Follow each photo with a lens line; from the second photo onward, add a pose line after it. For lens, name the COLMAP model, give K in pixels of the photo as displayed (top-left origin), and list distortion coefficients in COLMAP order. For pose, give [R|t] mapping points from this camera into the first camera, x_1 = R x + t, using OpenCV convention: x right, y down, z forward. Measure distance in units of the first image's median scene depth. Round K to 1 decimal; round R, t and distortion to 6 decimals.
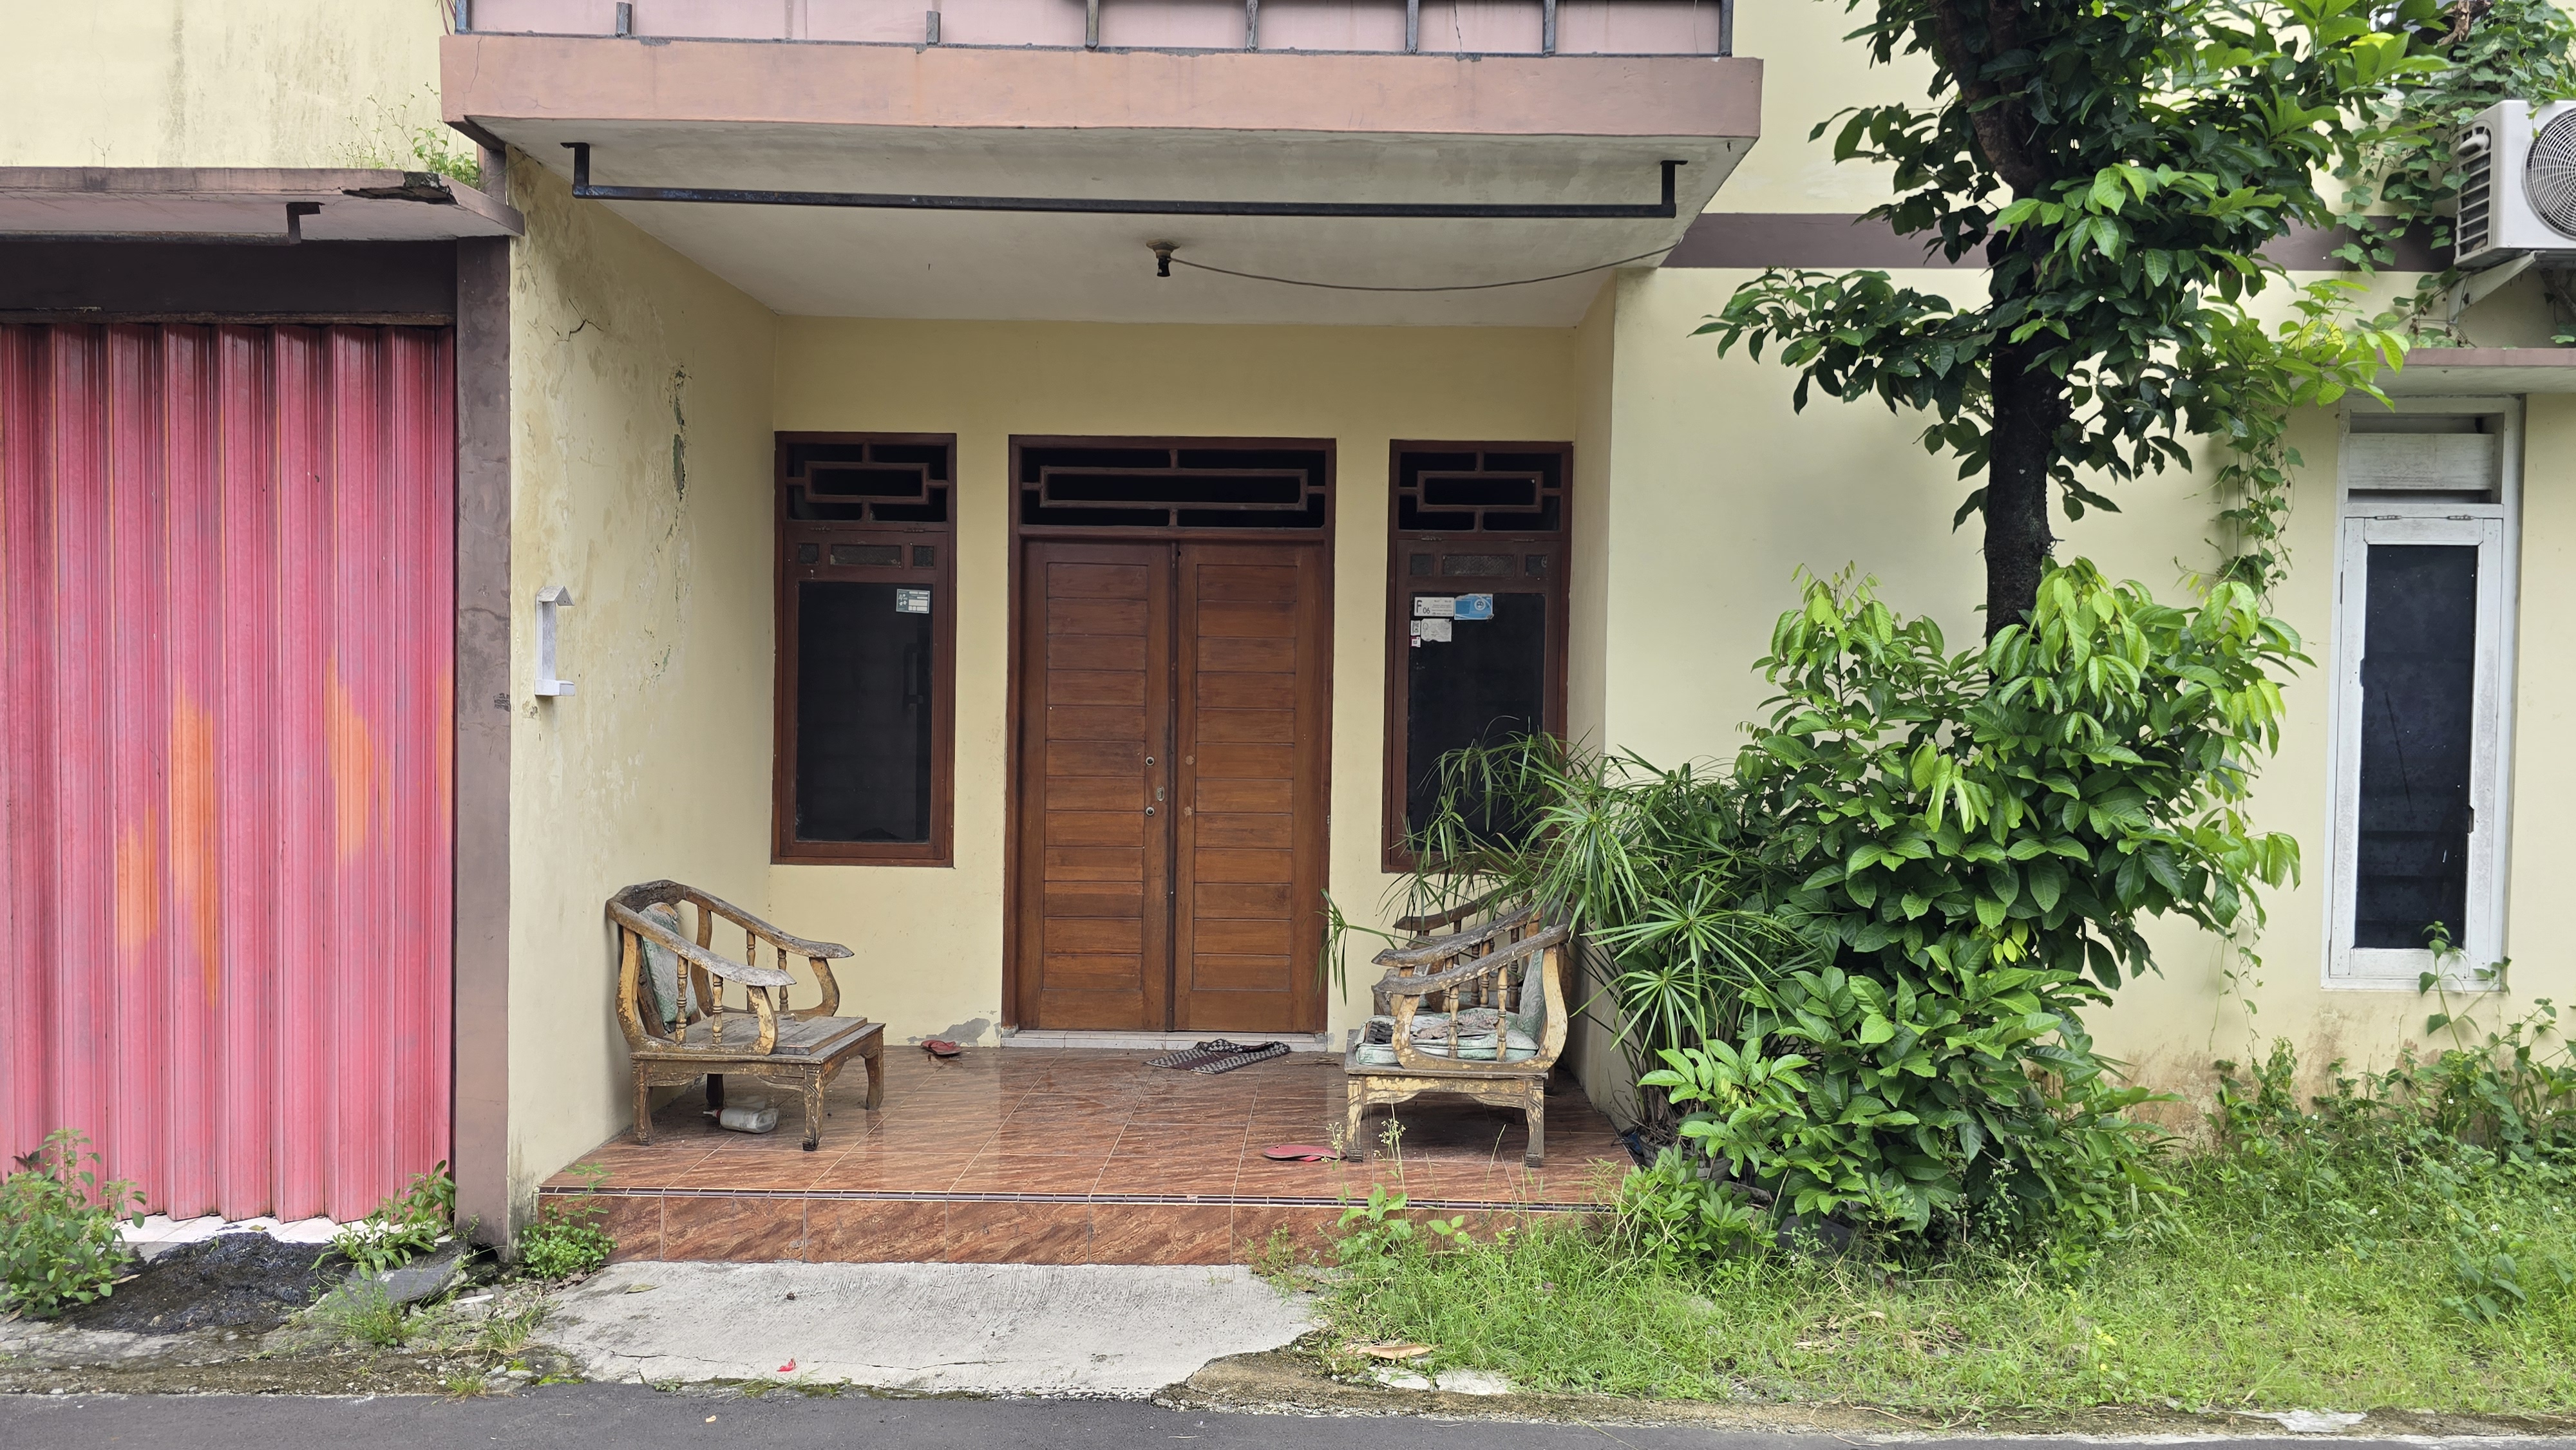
lens RADIAL K [[1736.8, 0, 1283.6], [0, 1736.8, 721.9], [0, 0, 1]] dist [0.067818, -0.065443]
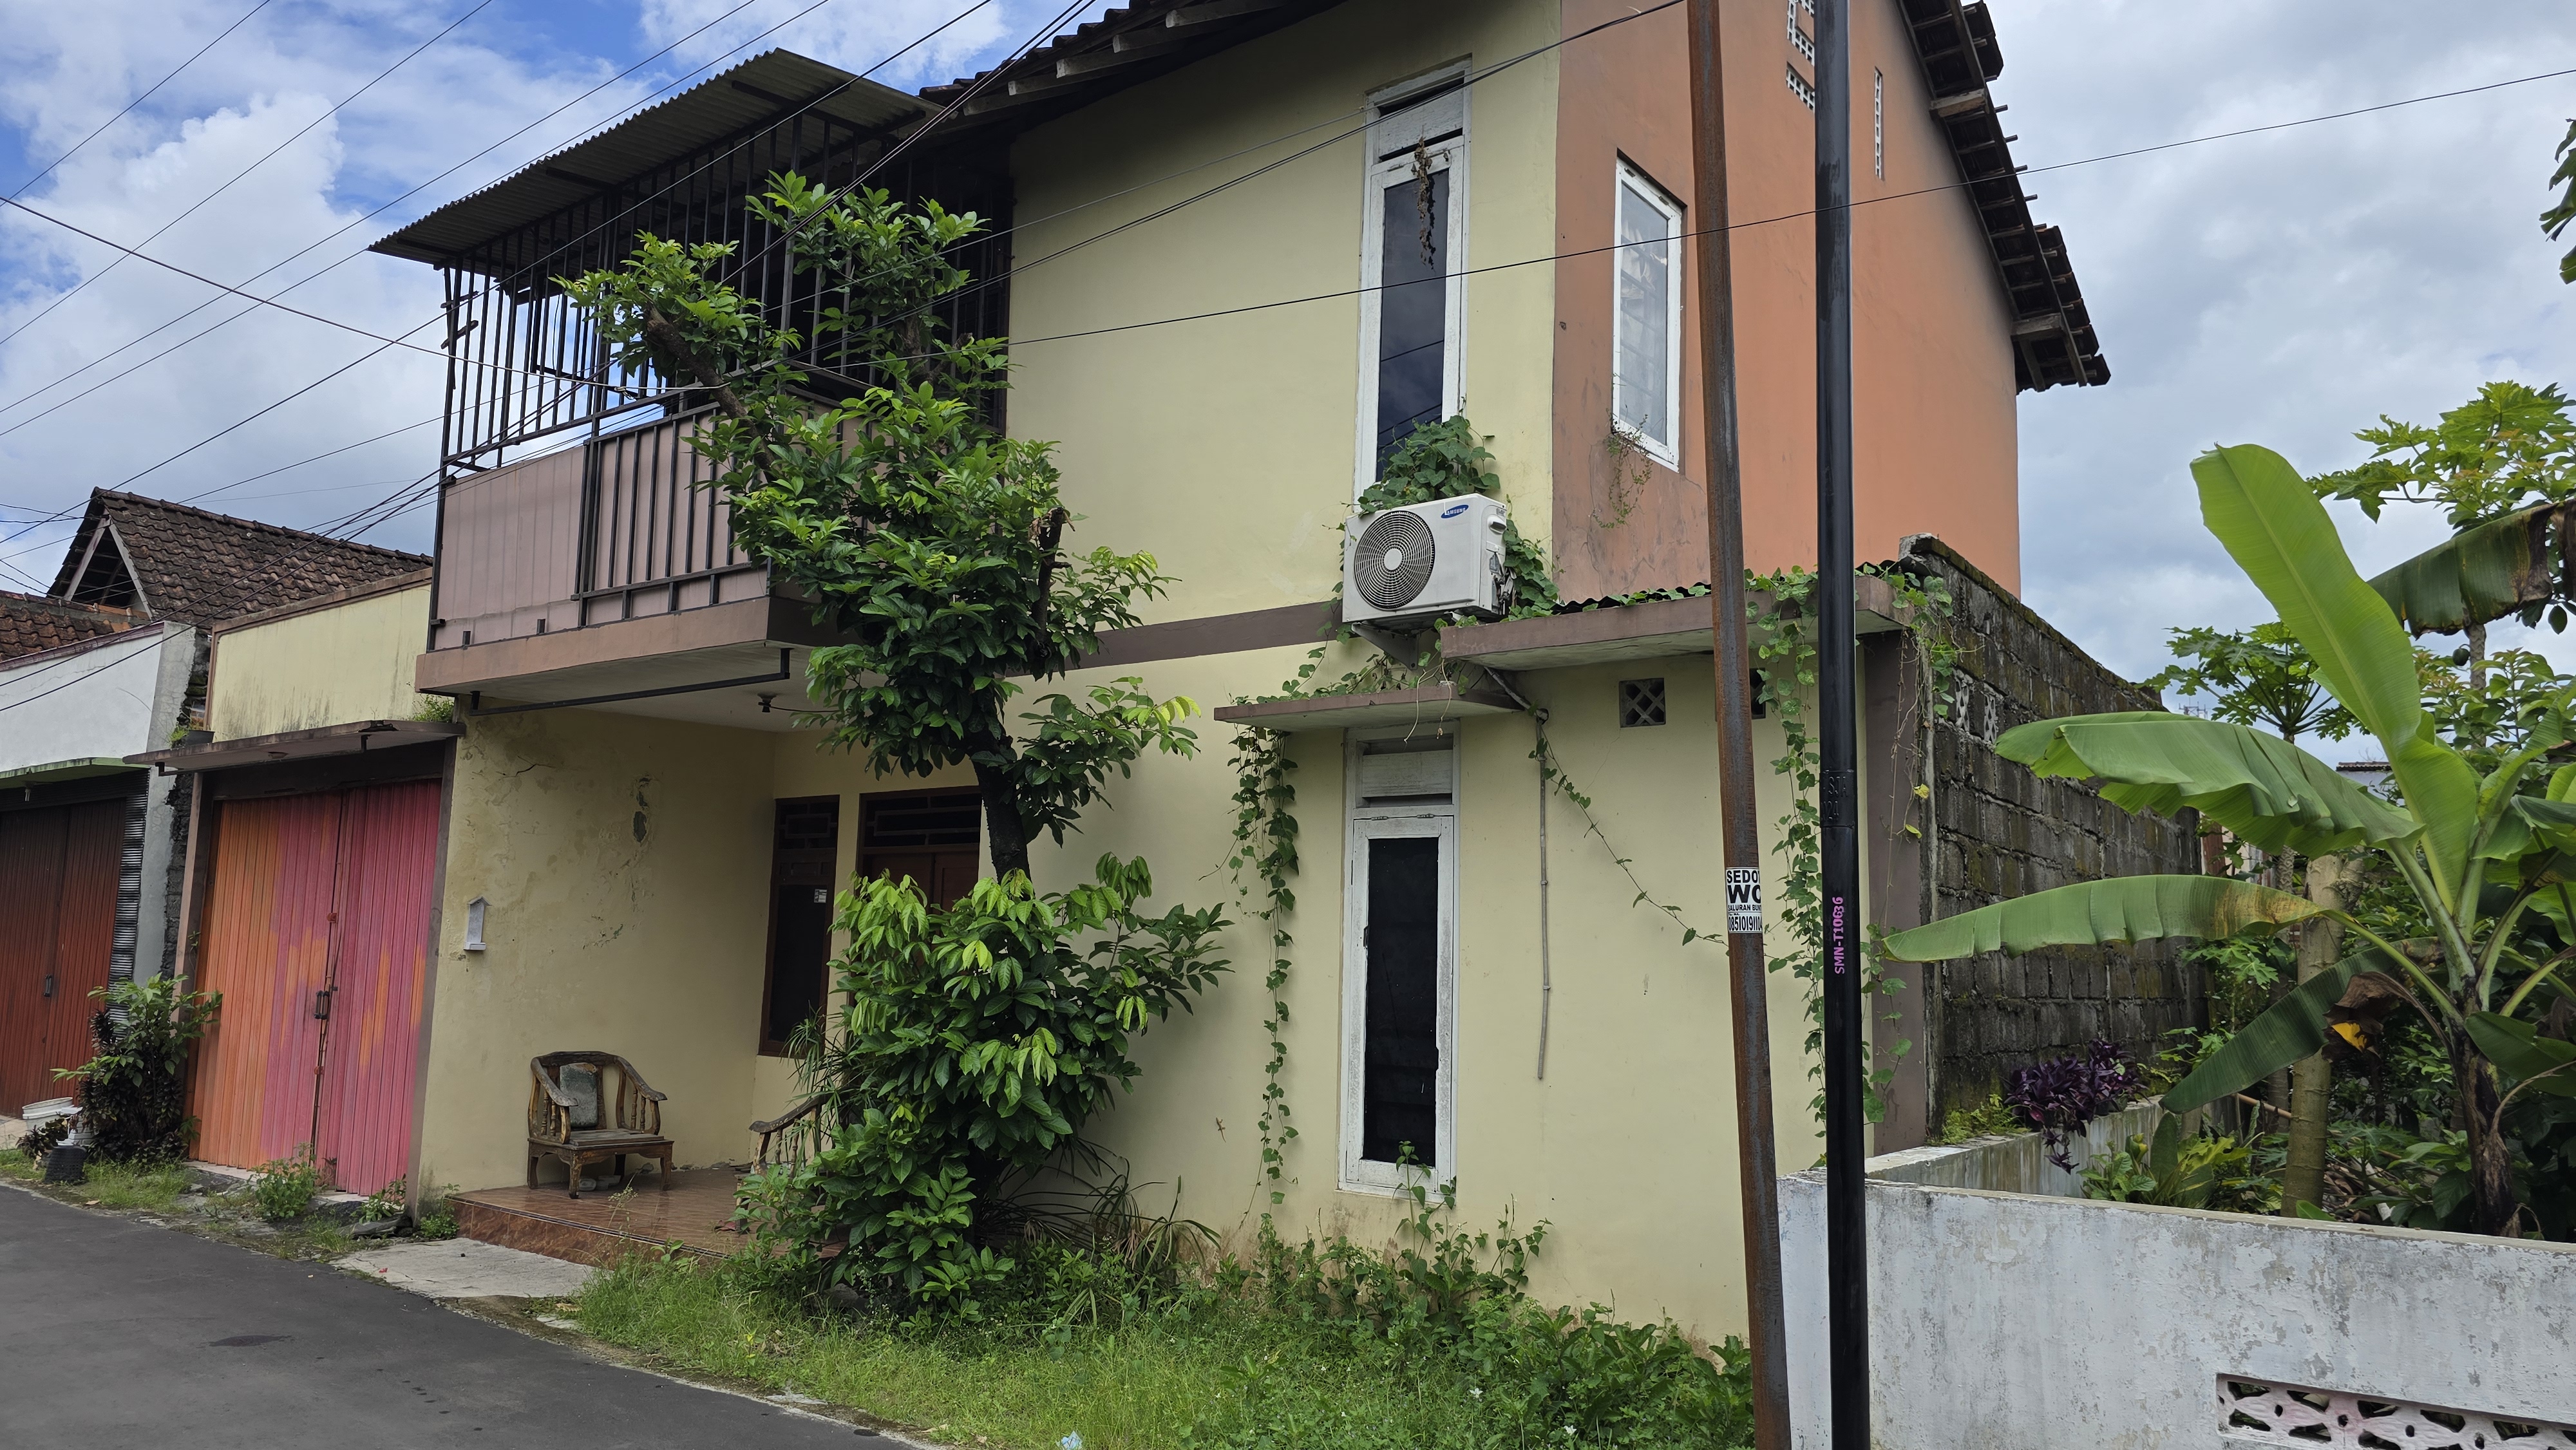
lens RADIAL K [[1736.8, 0, 1289.8], [0, 1736.8, 711.9], [0, 0, 1]] dist [0.067818, -0.065443]
pose [[0.787857, -0.078220, -0.610871, 1.526864], [-0.022933, 0.987487, -0.156021, 0.008975], [0.615432, 0.136932, 0.776205, -0.050338]]
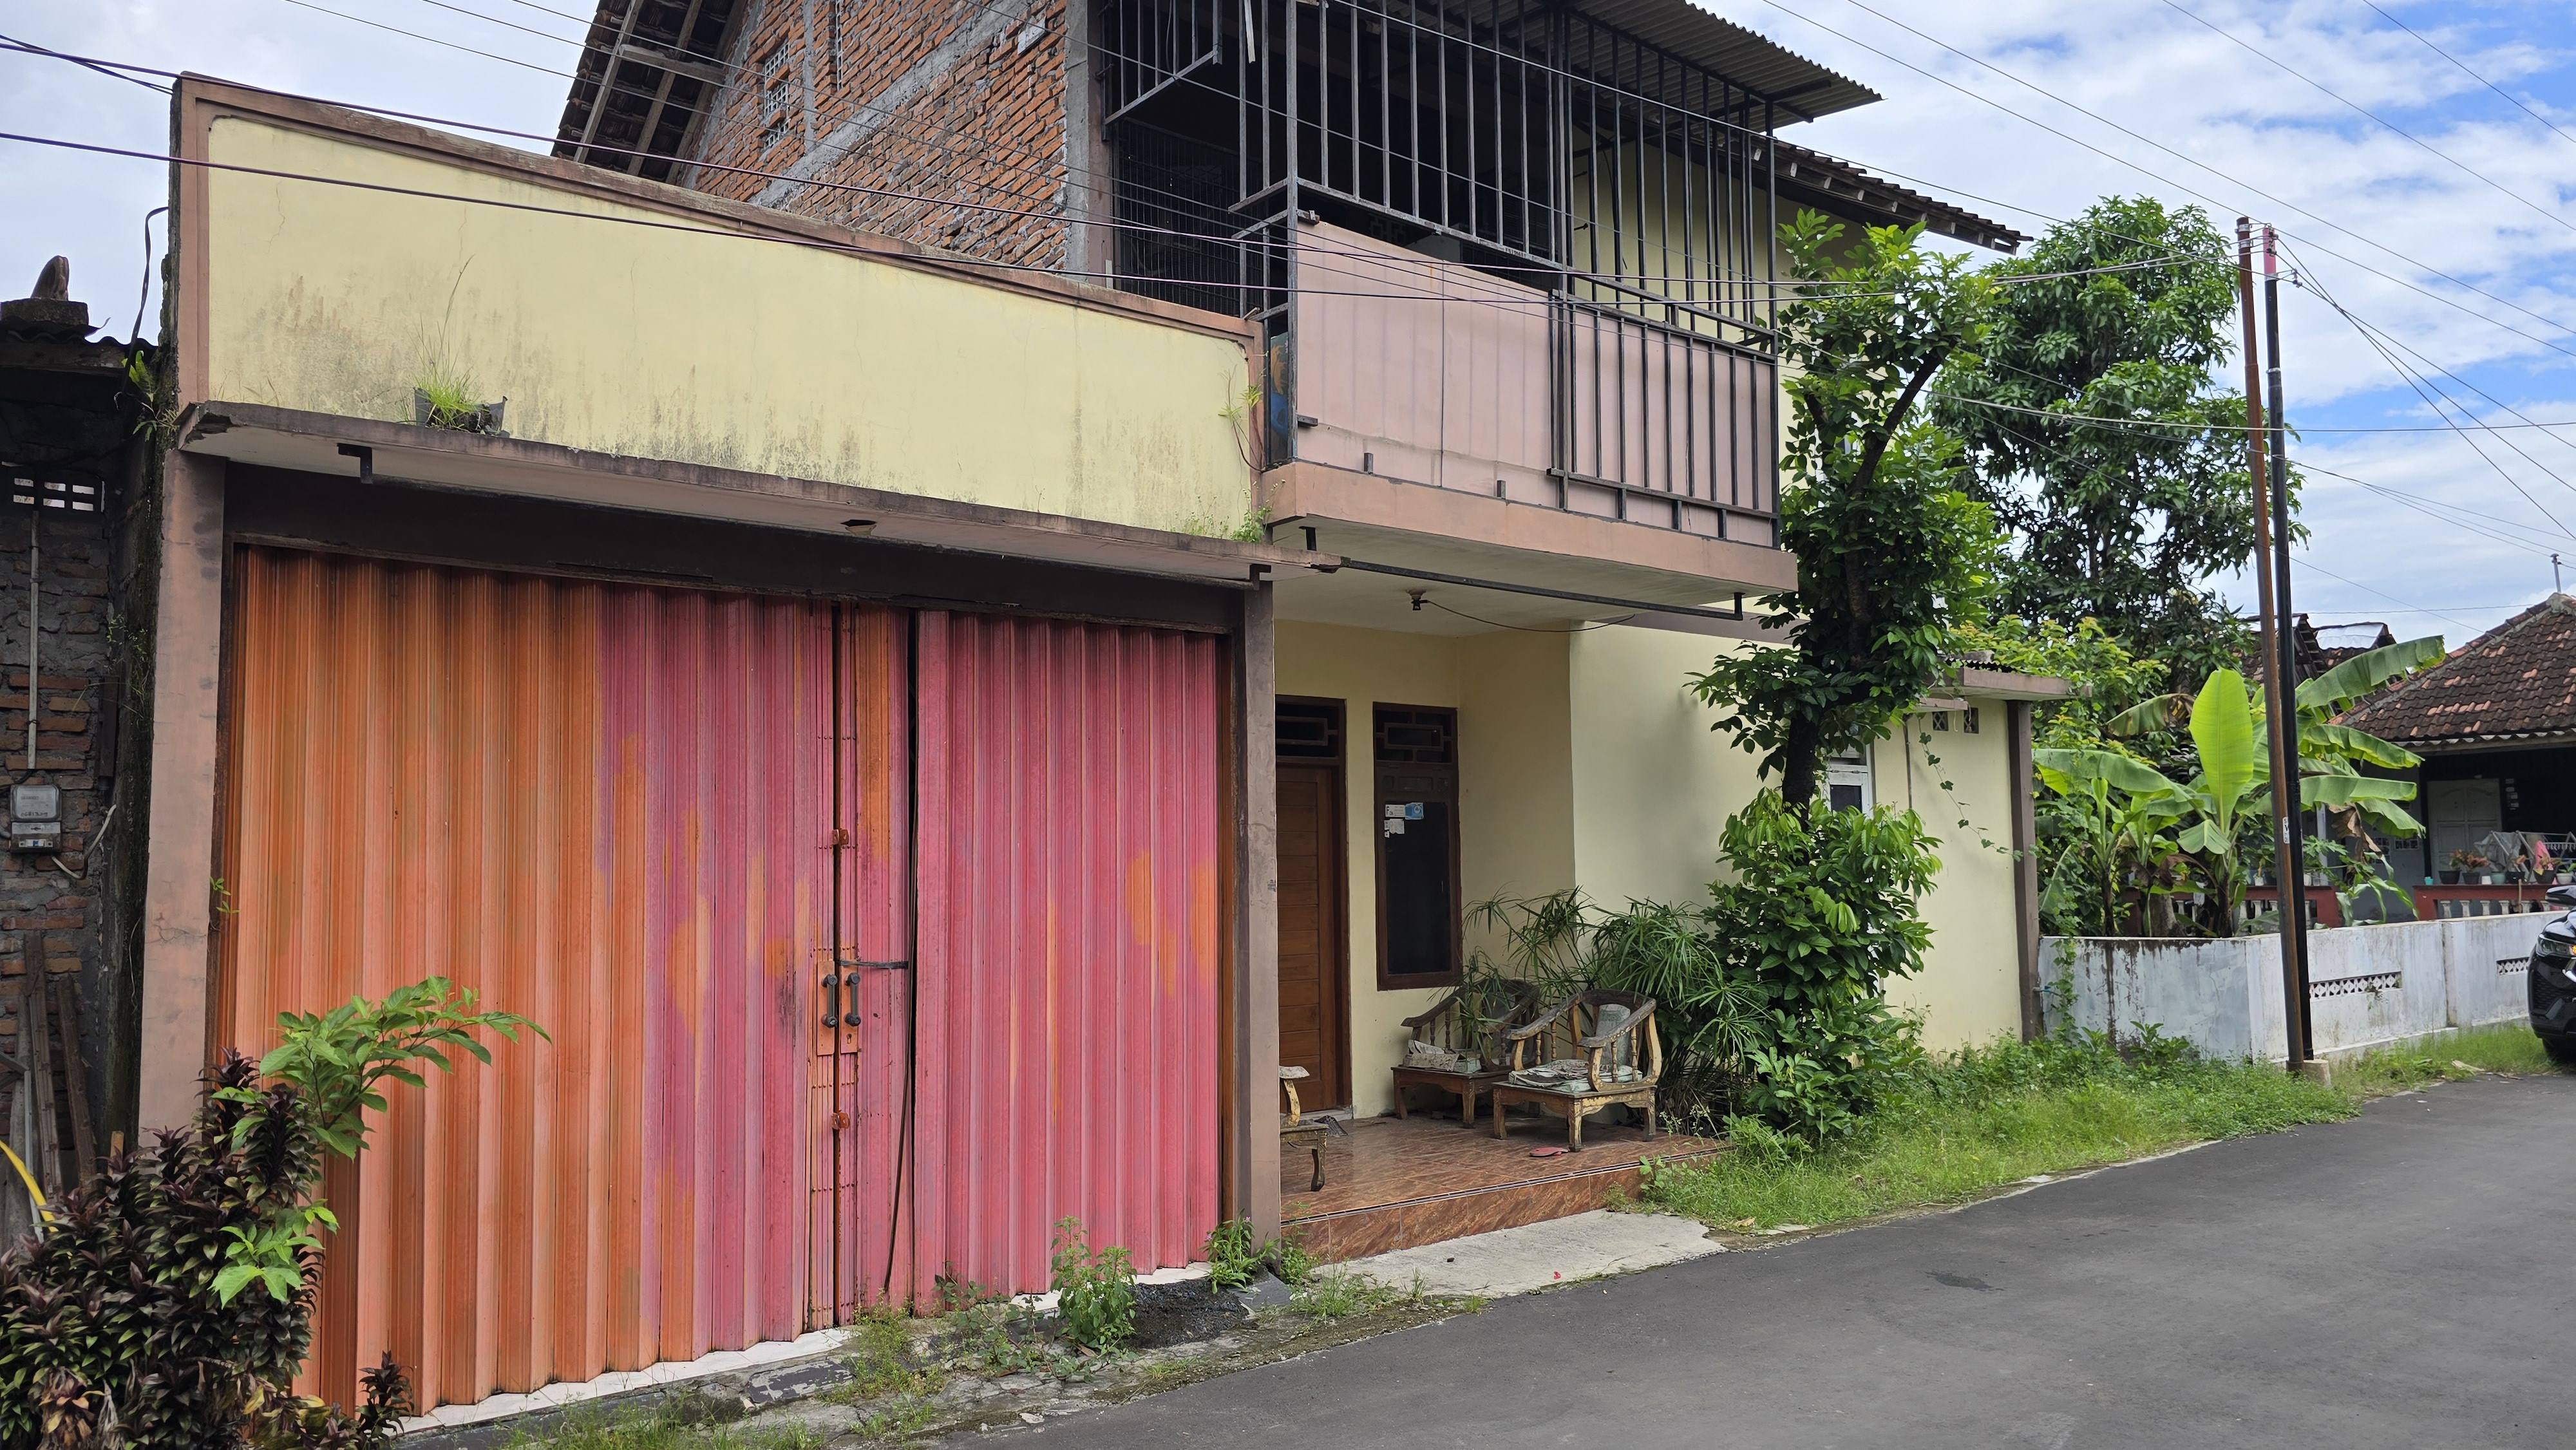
lens RADIAL K [[1736.8, 0, 1290.9], [0, 1736.8, 716.7], [0, 0, 1]] dist [0.067818, -0.065443]
pose [[0.767756, 0.034692, 0.639803, -1.258245], [0.029174, 0.995605, -0.088994, -0.021547], [-0.640078, 0.086992, 0.763369, -0.136940]]
